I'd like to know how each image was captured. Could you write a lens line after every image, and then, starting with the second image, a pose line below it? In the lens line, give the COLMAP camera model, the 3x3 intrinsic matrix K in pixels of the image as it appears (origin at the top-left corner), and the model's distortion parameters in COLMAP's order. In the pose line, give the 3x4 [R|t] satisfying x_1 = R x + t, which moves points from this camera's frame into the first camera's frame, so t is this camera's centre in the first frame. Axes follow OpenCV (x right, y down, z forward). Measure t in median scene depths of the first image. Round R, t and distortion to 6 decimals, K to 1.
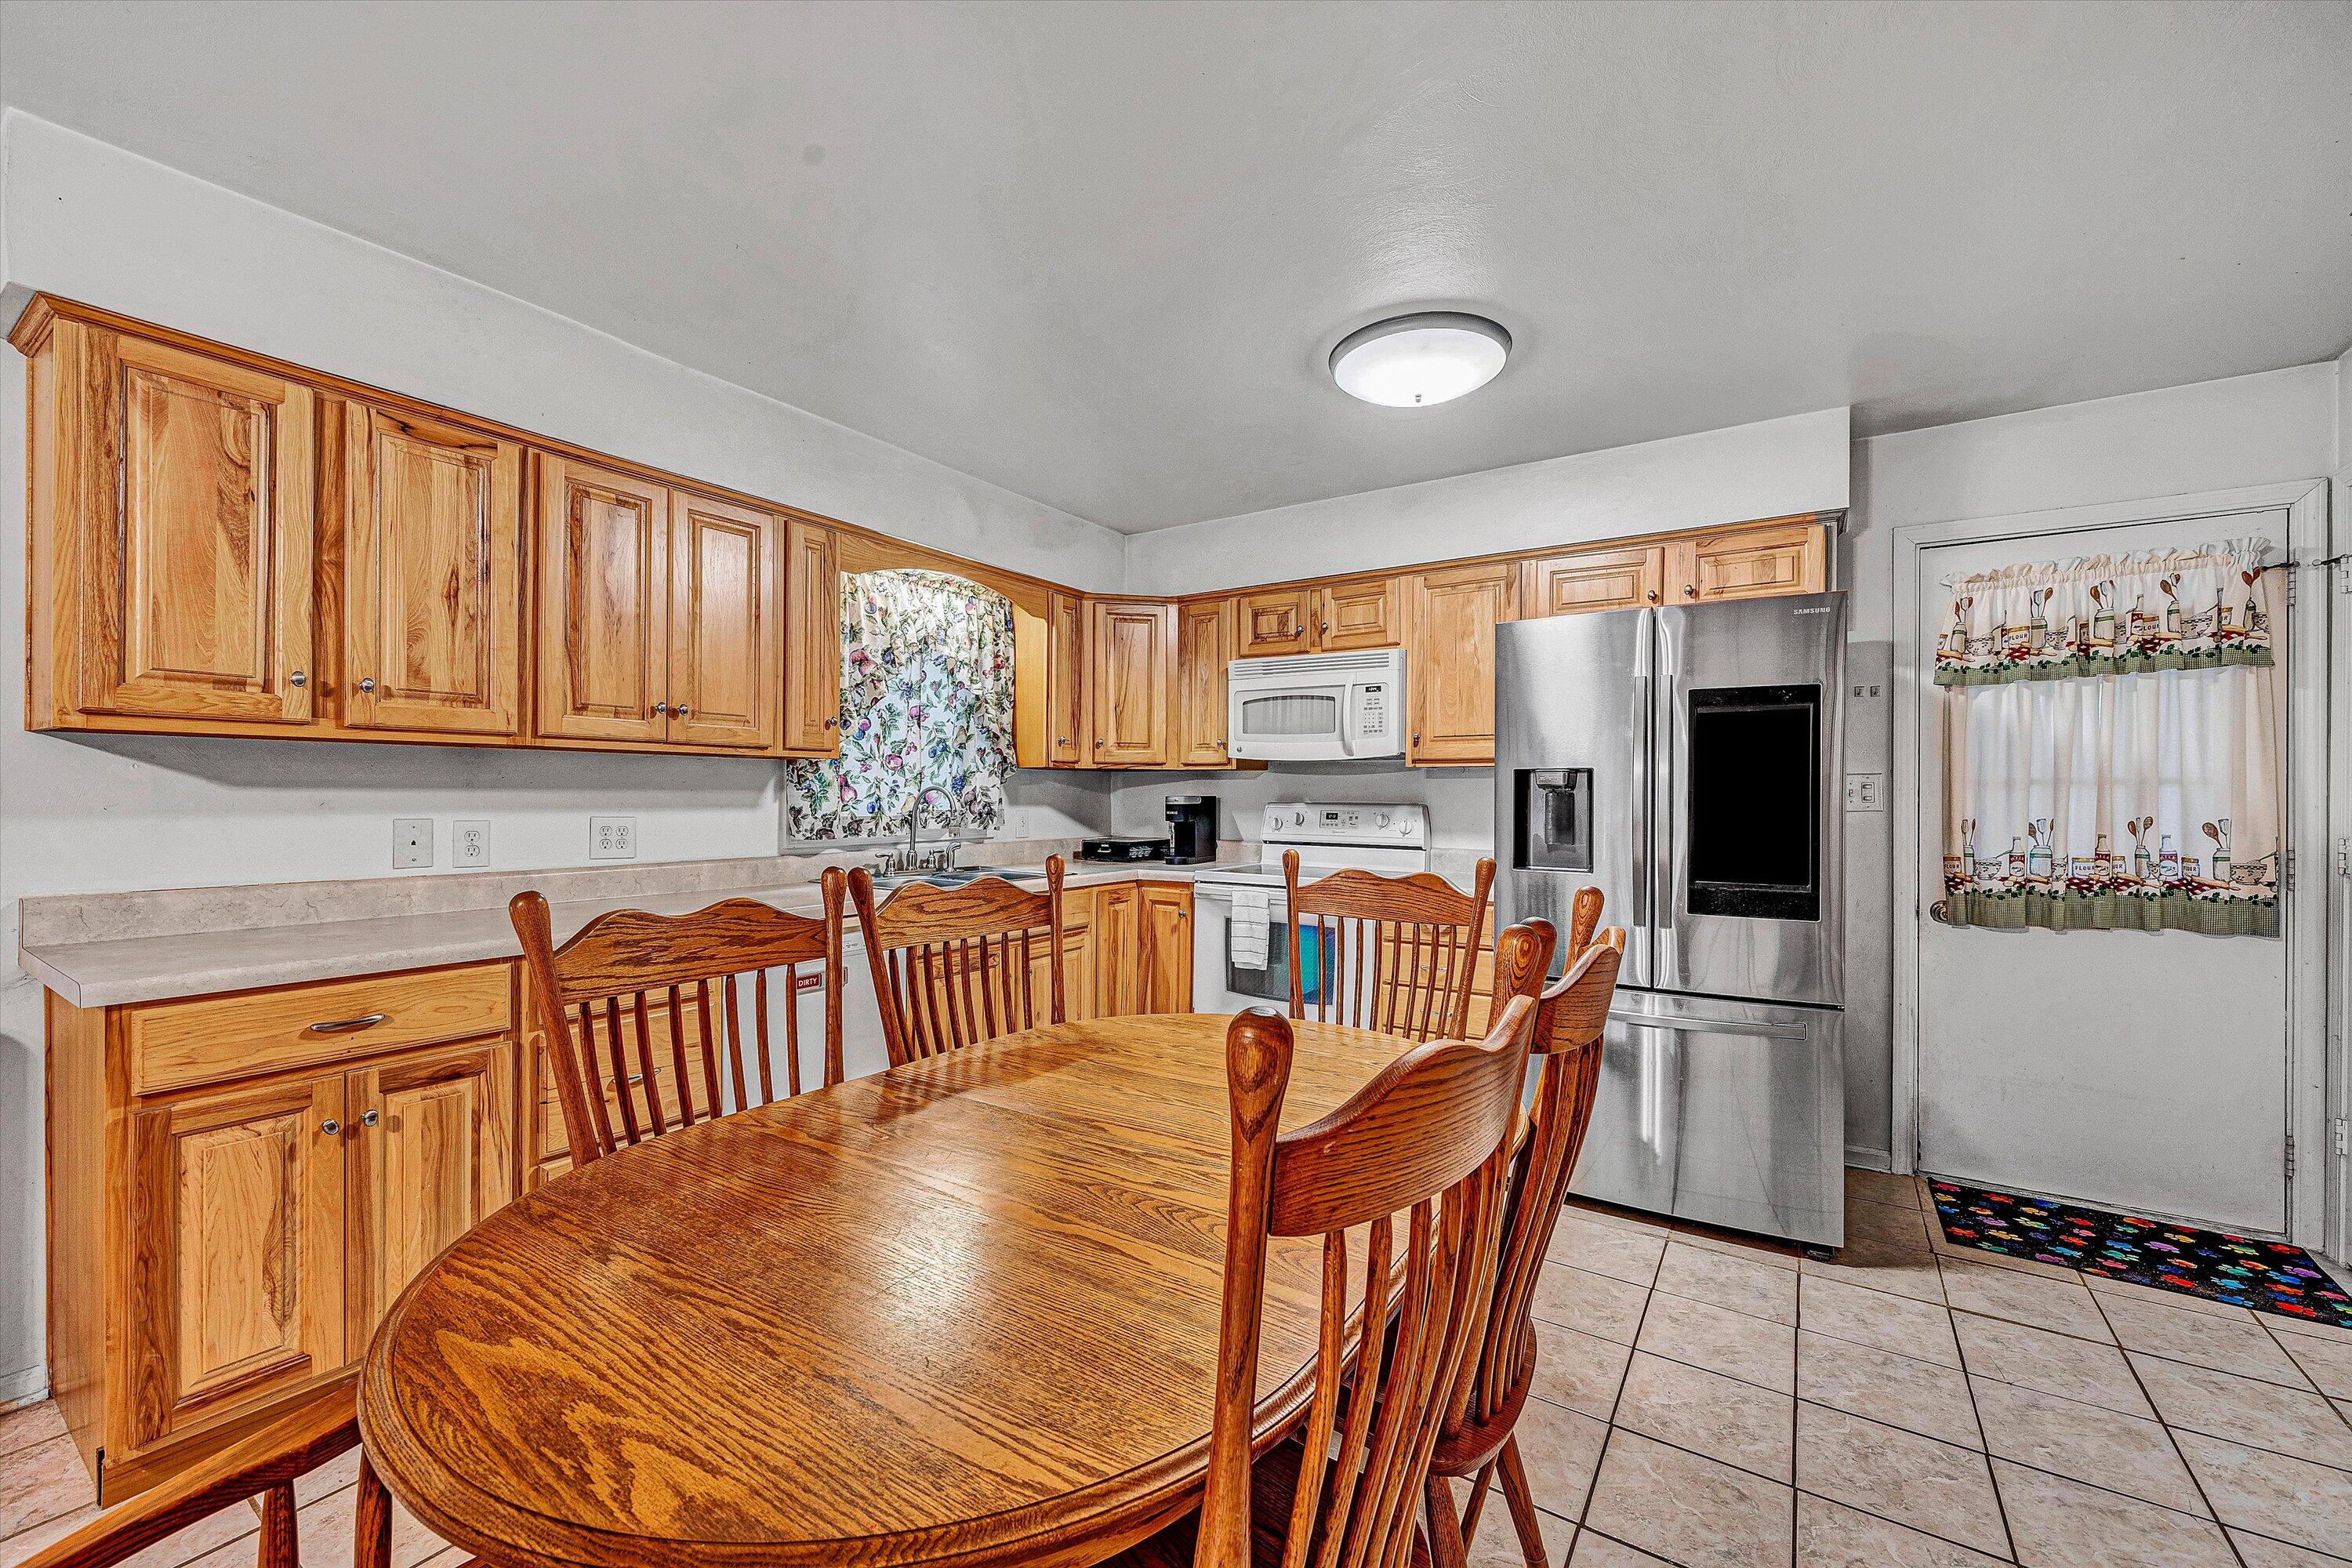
lens RADIAL K [[897.6, 0, 1181.5], [0, 897.6, 785.3], [0, 0, 1]] dist [-0.003567, 0.000074]
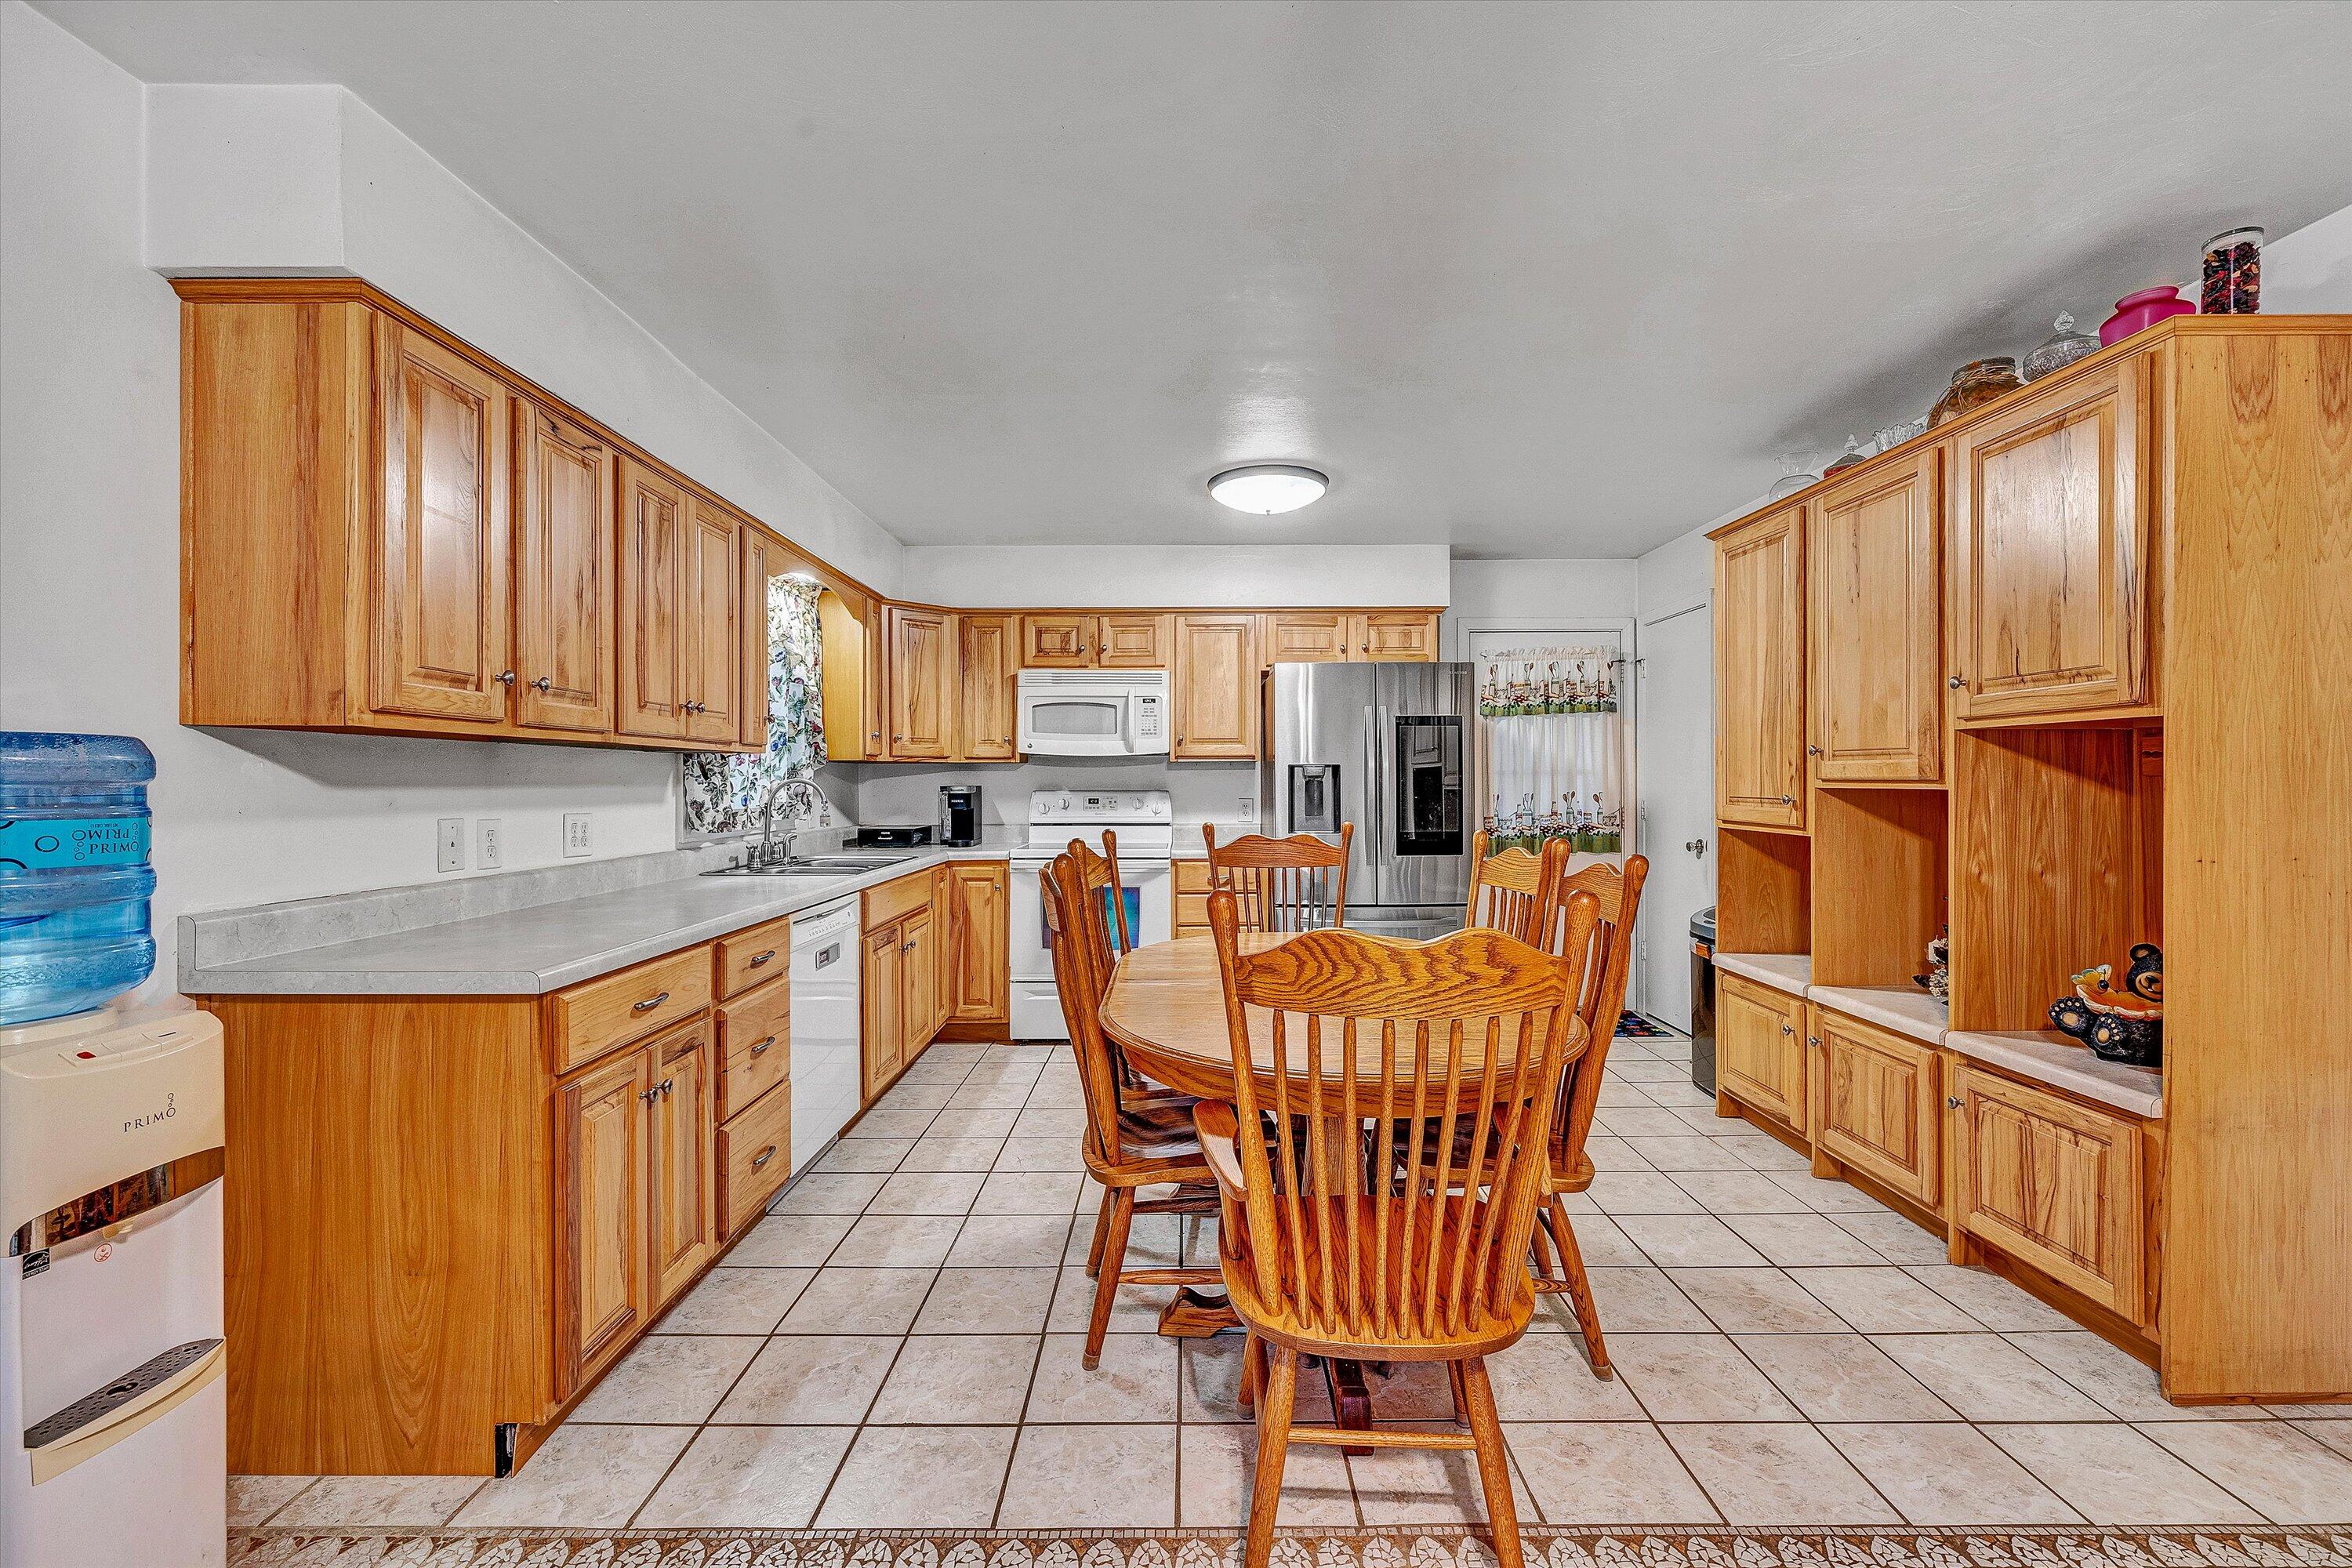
lens RADIAL K [[897.6, 0, 1182.4], [0, 897.6, 773.4], [0, 0, 1]] dist [-0.003567, 0.000074]
pose [[0.854498, -0.003407, 0.519443, -0.479052], [0.003111, 0.999994, 0.001441, -0.006307], [-0.519445, 0.000384, 0.854504, -0.138670]]
